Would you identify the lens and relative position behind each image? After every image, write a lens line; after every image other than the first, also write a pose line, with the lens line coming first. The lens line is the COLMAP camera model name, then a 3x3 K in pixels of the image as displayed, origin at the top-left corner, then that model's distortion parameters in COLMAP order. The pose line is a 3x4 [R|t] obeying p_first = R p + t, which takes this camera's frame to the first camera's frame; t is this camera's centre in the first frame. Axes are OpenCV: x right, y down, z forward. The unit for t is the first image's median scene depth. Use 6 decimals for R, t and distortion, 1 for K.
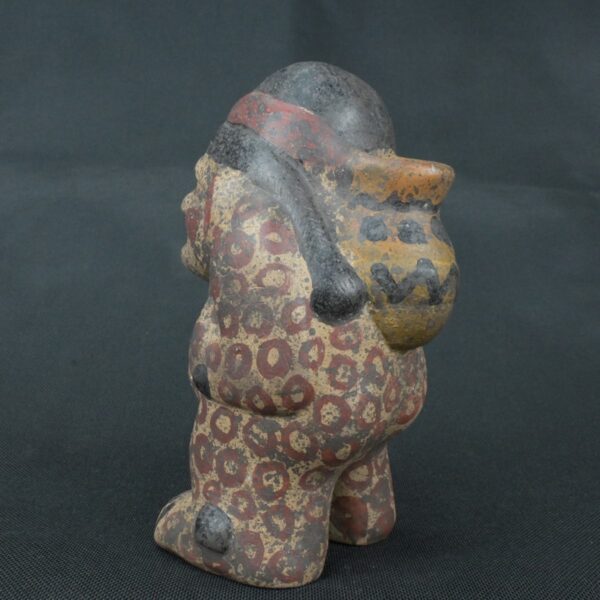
lens RADIAL K [[735.2, 0, 305.2], [0, 735.2, 299.3], [0, 0, 1]] dist [0.000546, 0.000000]
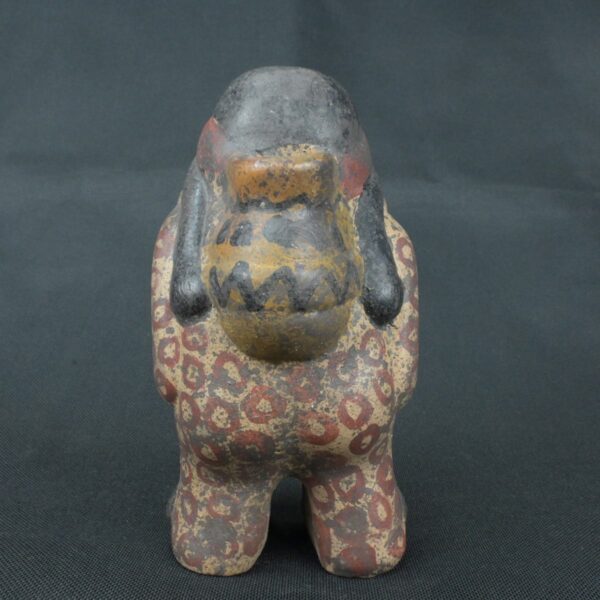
lens RADIAL K [[735.2, 0, 300.7], [0, 735.2, 299.6], [0, 0, 1]] dist [0.000546, 0.000000]
pose [[0.595393, 0.031706, -0.802809, 0.937387], [-0.044539, 0.998987, 0.006423, -0.015487], [0.802199, 0.031932, 0.596202, 0.488012]]
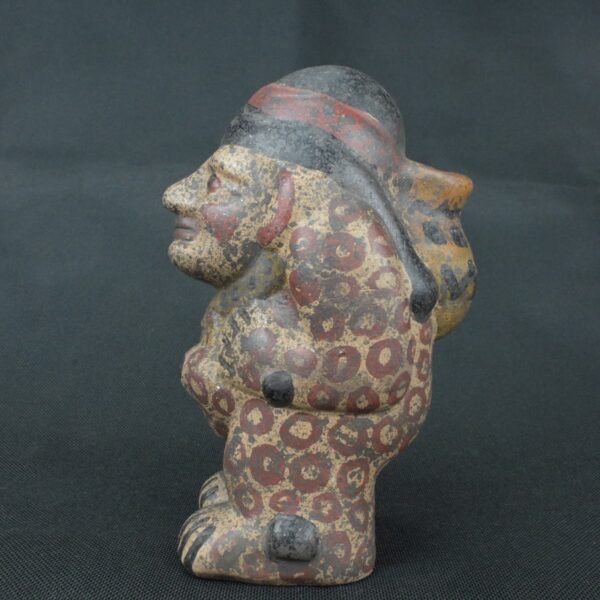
lens RADIAL K [[735.2, 0, 288.9], [0, 735.2, 298.9], [0, 0, 1]] dist [0.000546, 0.000000]
pose [[0.796280, -0.037525, 0.603763, -0.738841], [0.023578, 0.999241, 0.031009, -0.036264], [-0.604468, -0.010456, 0.796560, 0.246807]]
